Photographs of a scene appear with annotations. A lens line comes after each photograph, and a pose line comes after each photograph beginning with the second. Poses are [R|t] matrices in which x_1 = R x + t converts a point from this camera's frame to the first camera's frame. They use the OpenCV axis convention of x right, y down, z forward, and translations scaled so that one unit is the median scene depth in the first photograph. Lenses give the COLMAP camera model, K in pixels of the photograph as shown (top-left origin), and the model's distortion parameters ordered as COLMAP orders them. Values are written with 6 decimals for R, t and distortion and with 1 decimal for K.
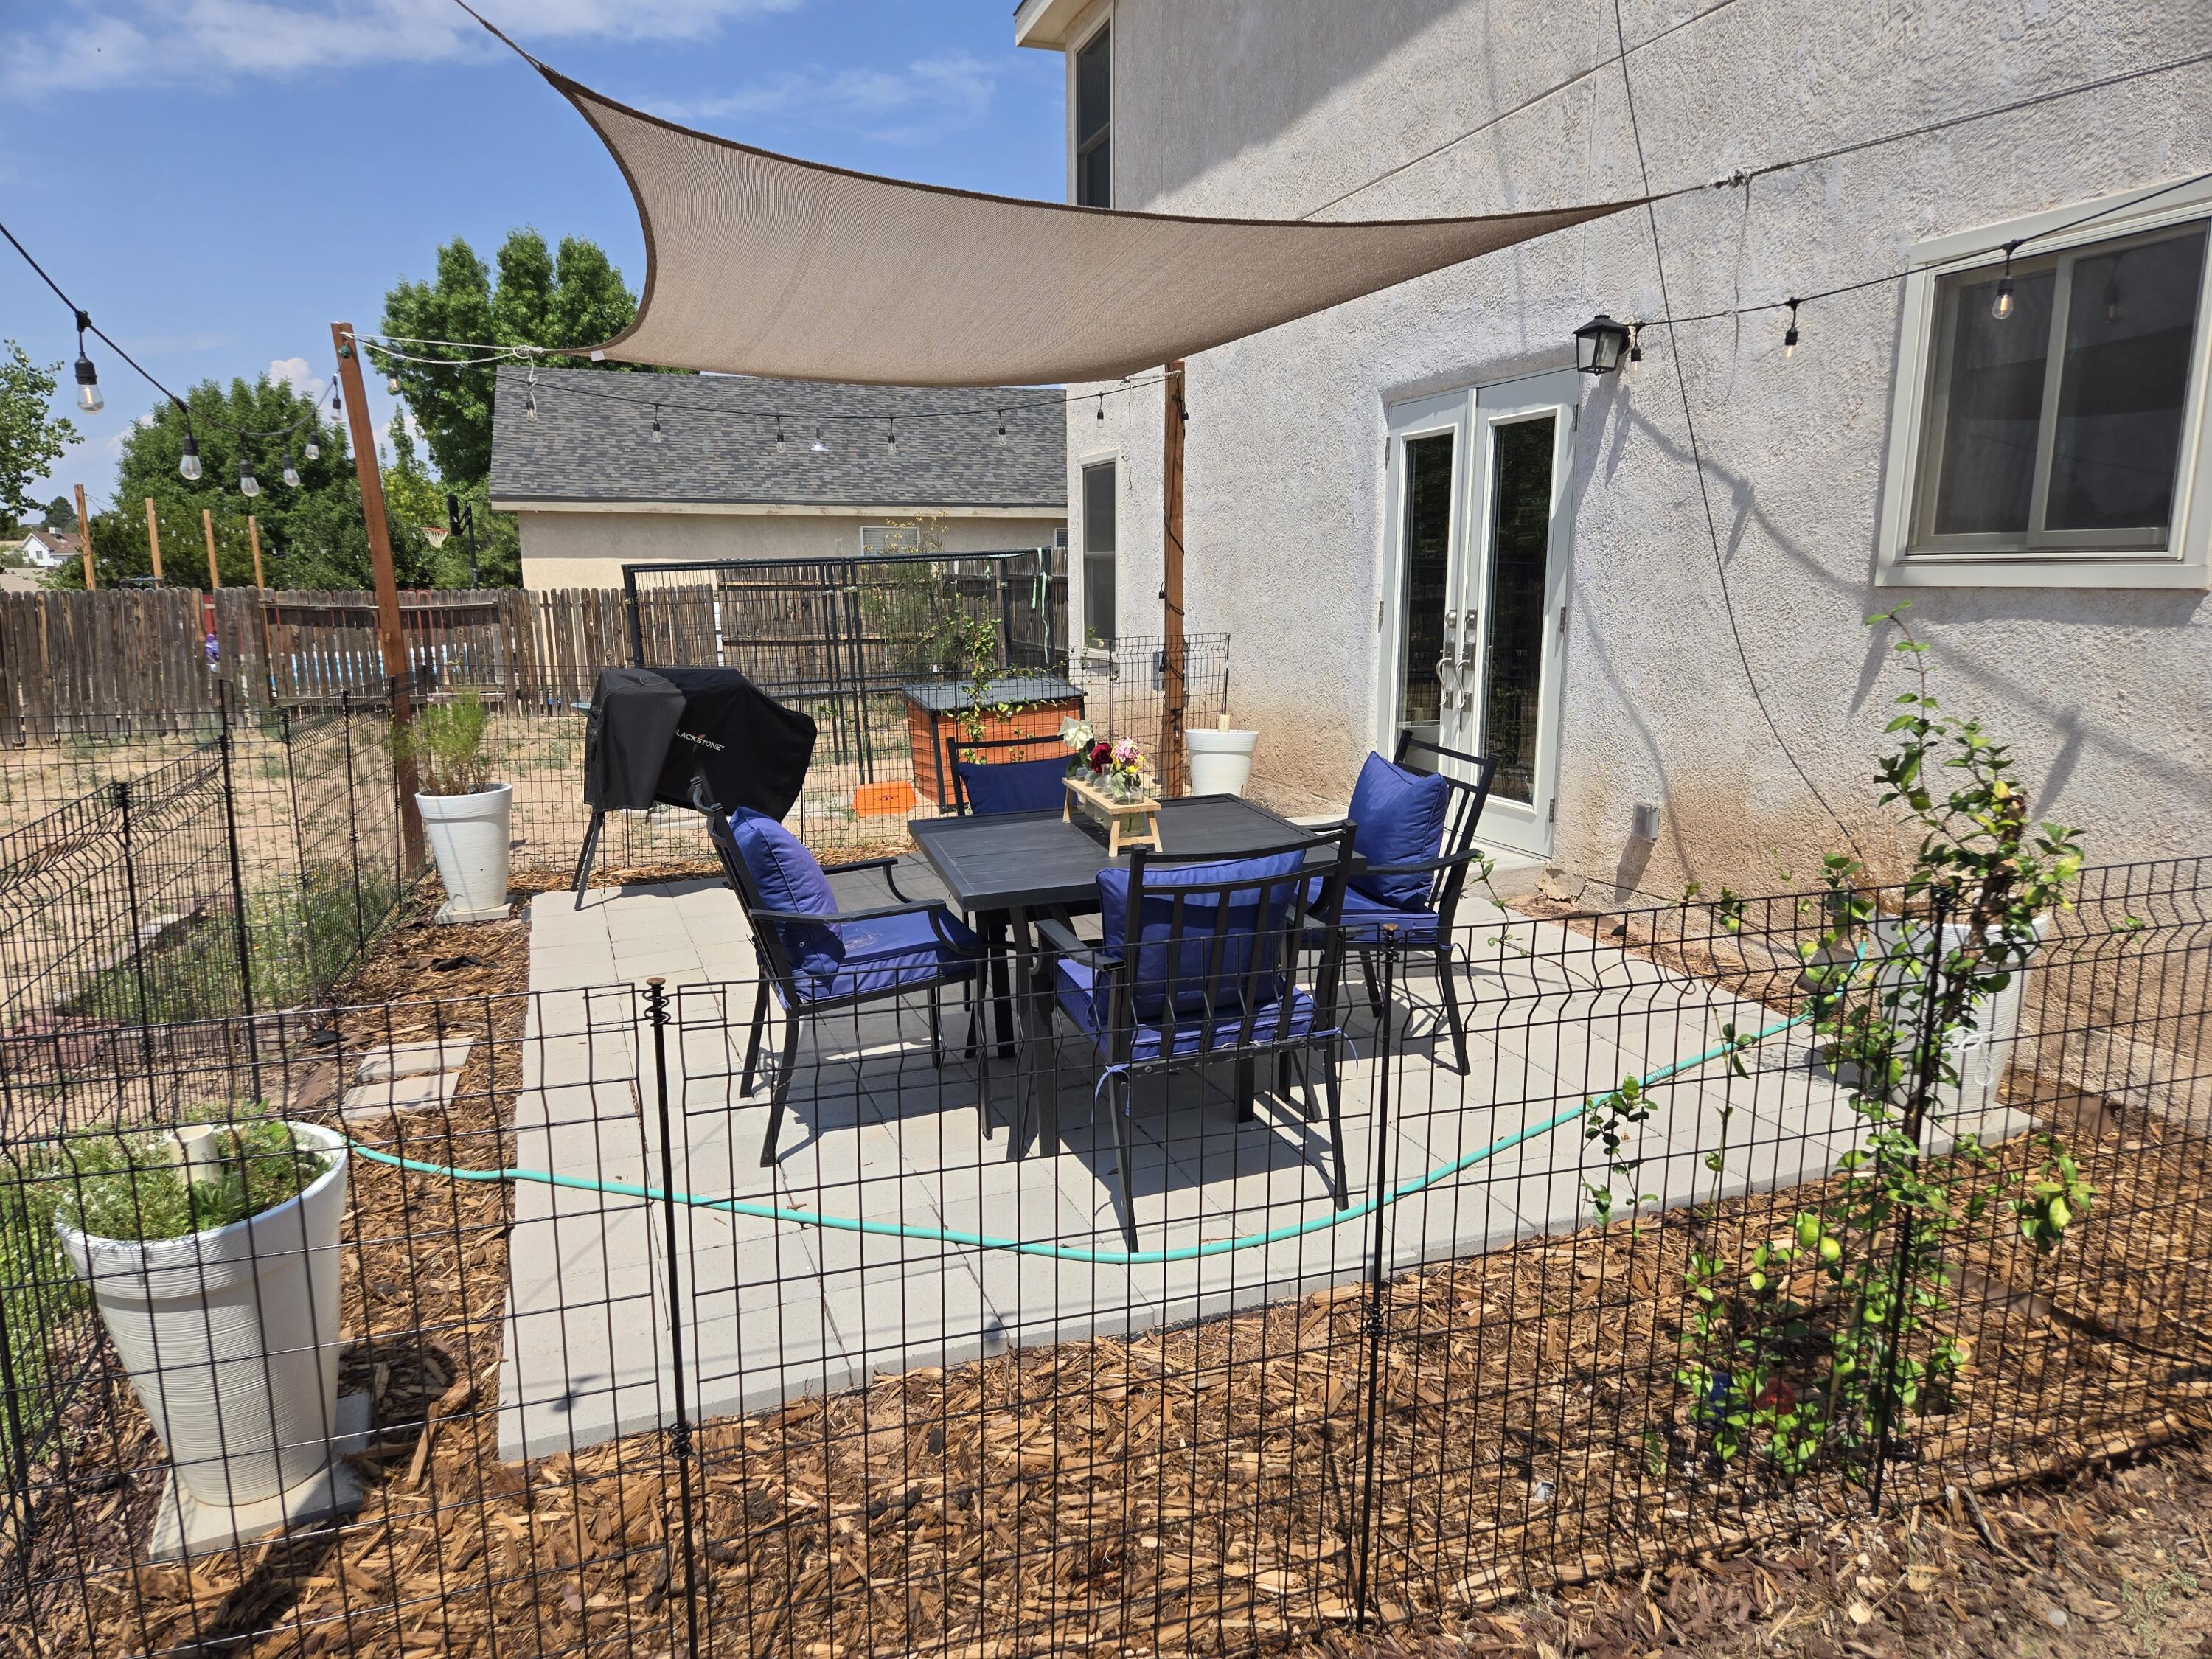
lens RADIAL K [[1476.2, 0, 1104.3], [0, 1476.2, 860.4], [0, 0, 1]] dist [0.076715, -0.067304]
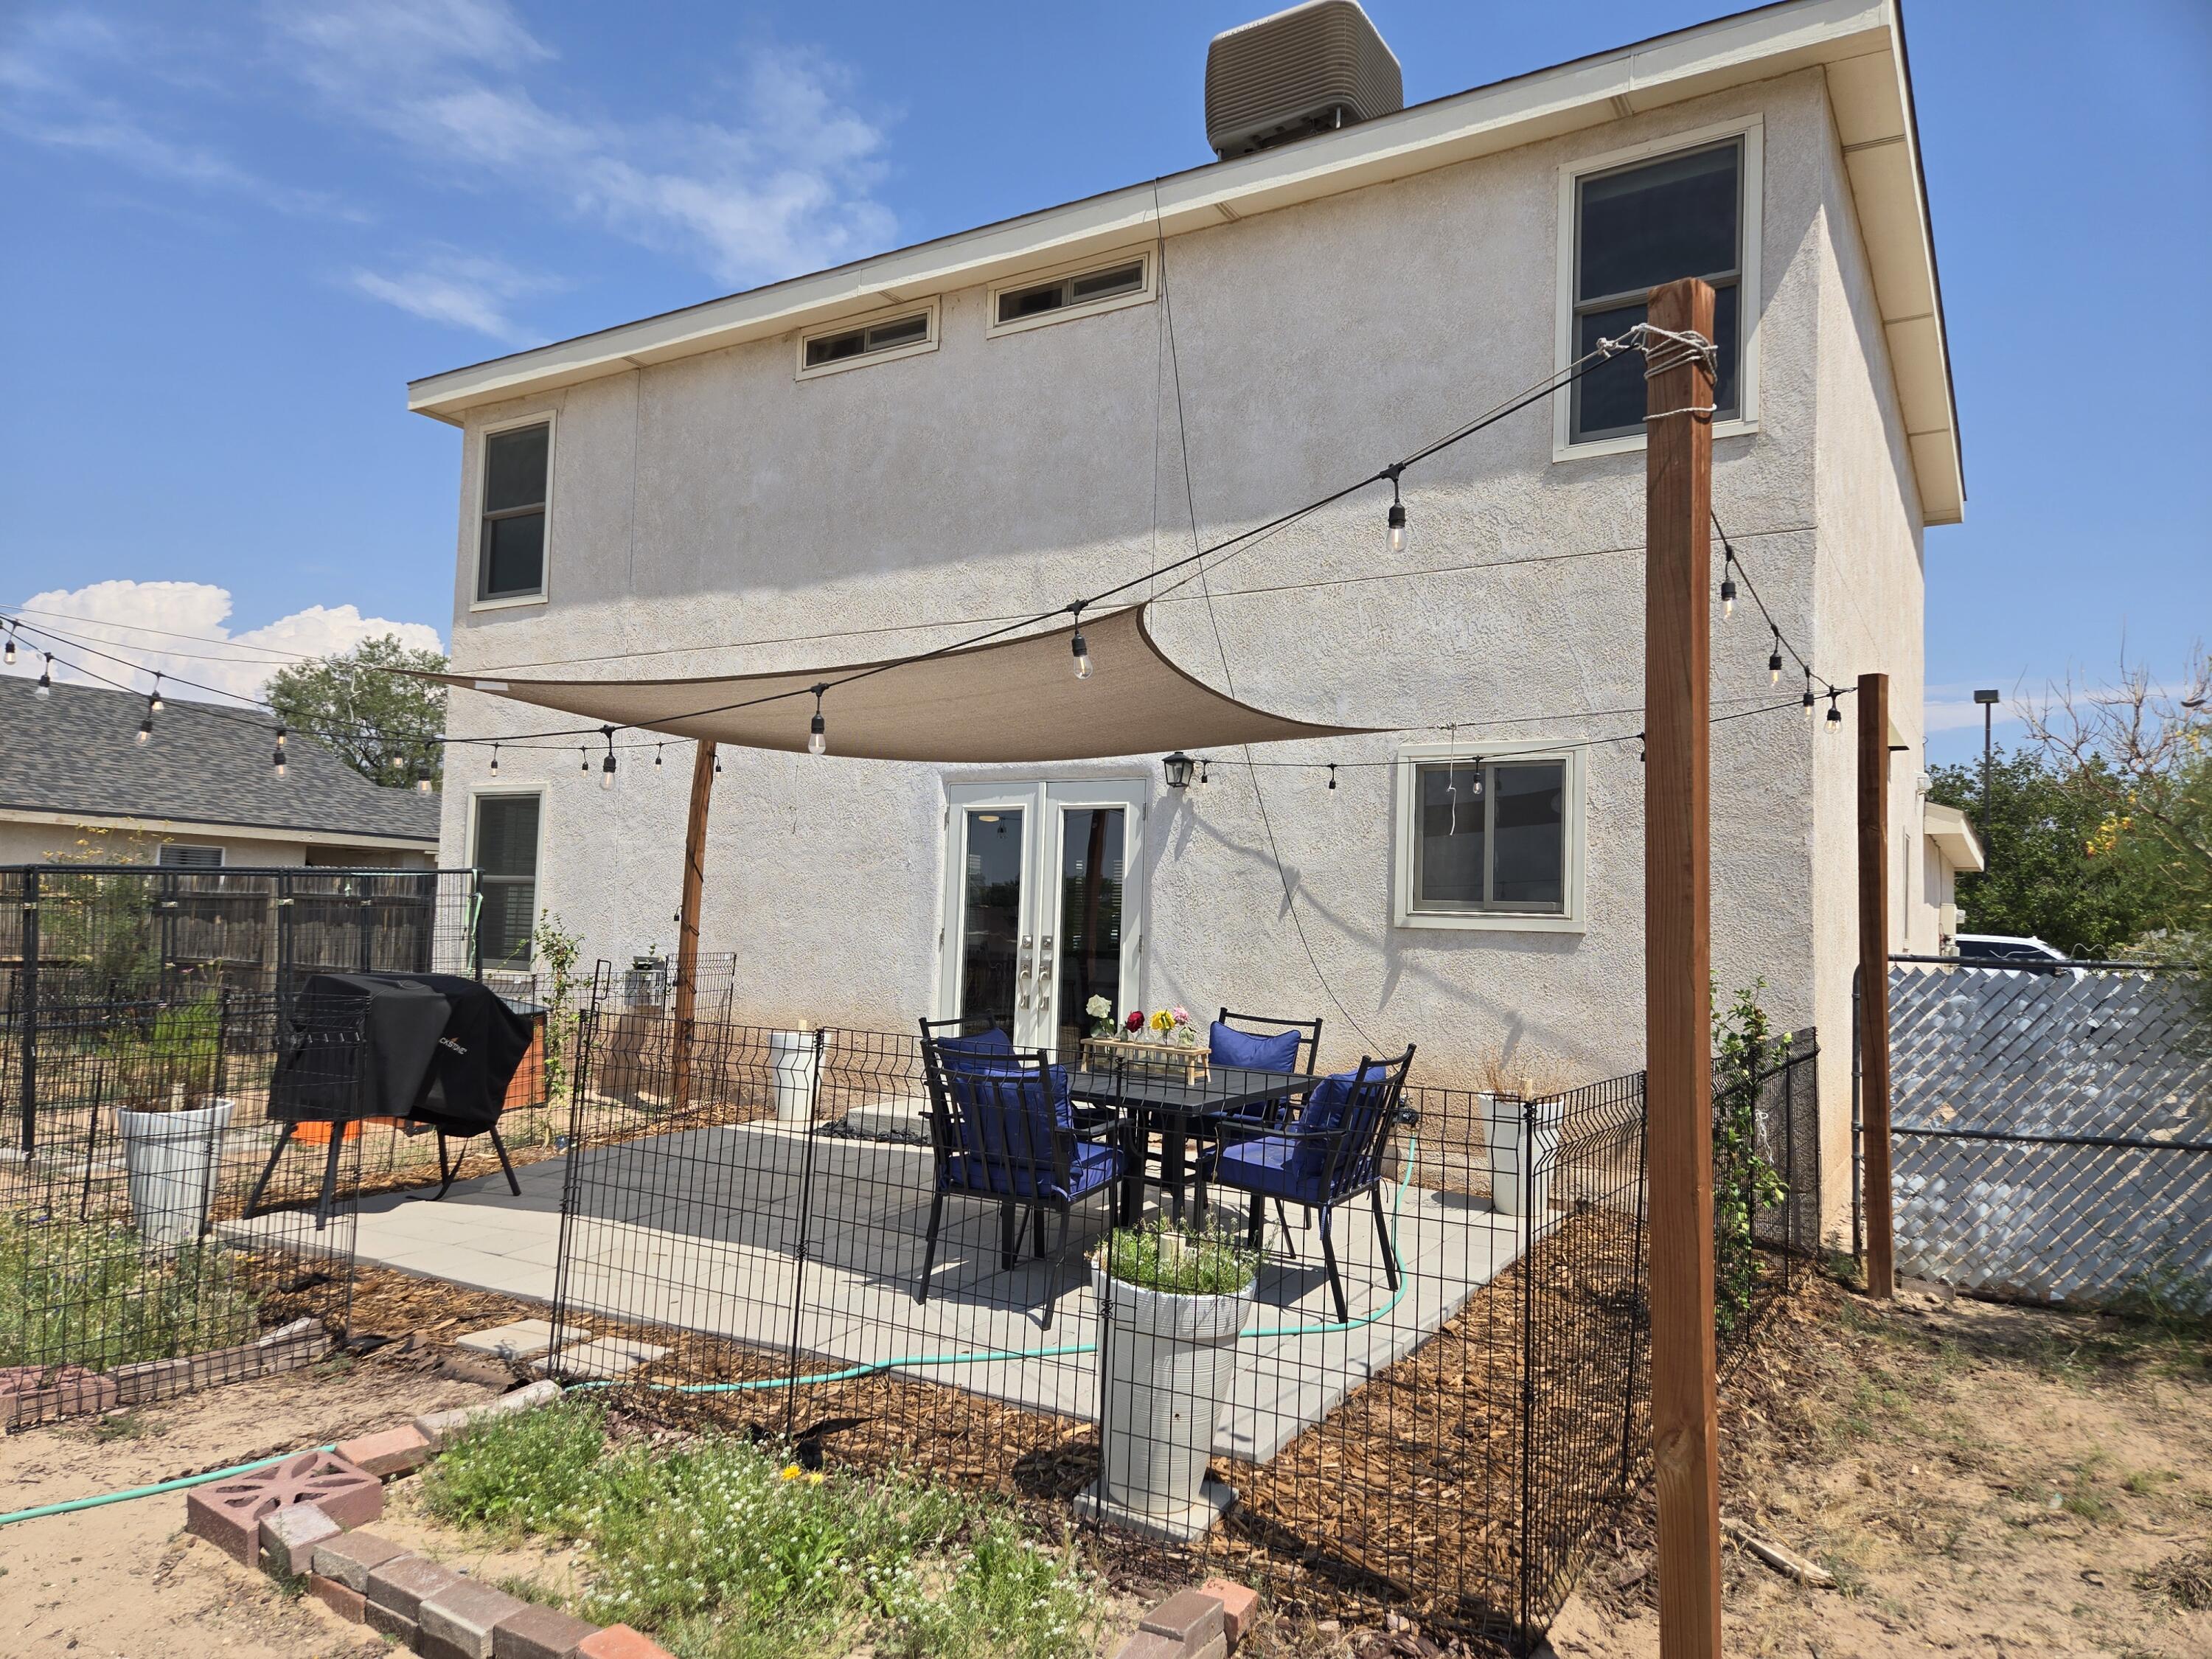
lens RADIAL K [[1471.0, 0, 1096.7], [0, 1471.0, 839.9], [0, 0, 1]] dist [0.076578, -0.067400]
pose [[0.773050, 0.066645, 0.630834, -0.658438], [0.086564, 0.974080, -0.208986, 0.037207], [-0.628411, 0.216165, 0.747243, -0.070383]]
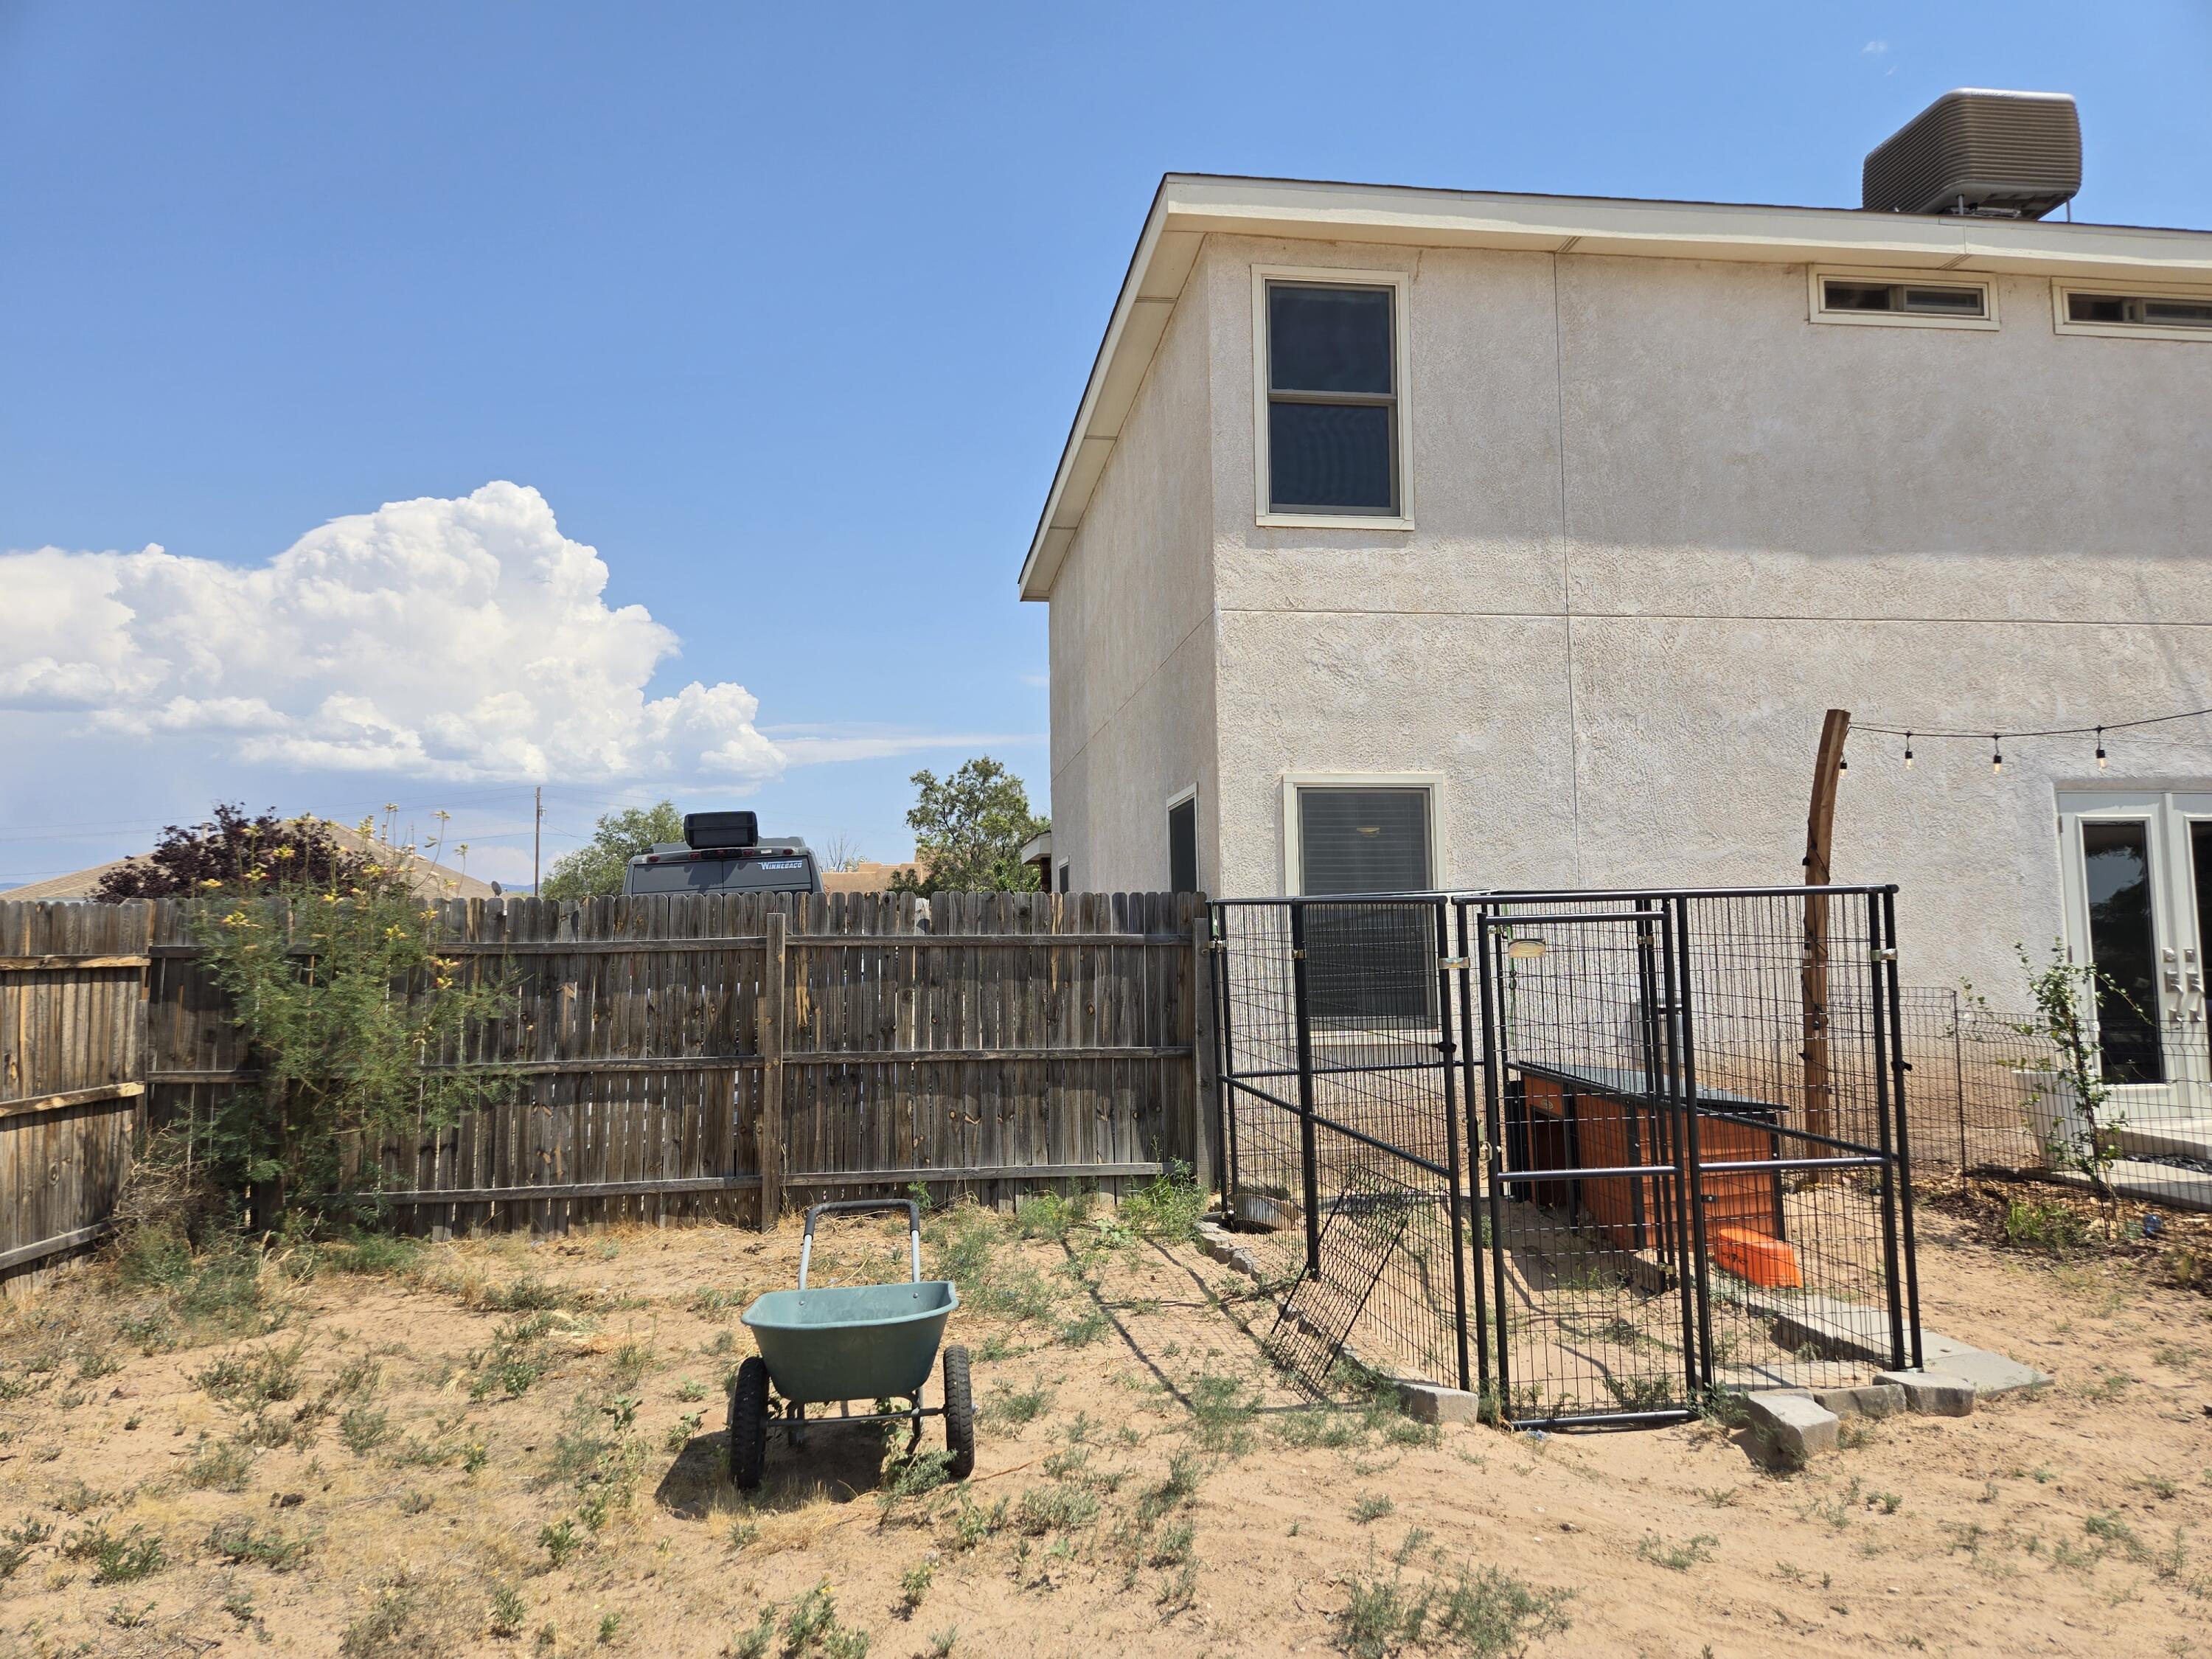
lens RADIAL K [[1490.2, 0, 1097.6], [0, 1490.2, 828.4], [0, 0, 1]] dist [0.087015, -0.078549]
pose [[0.179391, 0.089628, 0.979686, -1.488016], [0.200962, 0.971504, -0.125678, -0.341283], [-0.963033, 0.219425, 0.156267, 1.954276]]
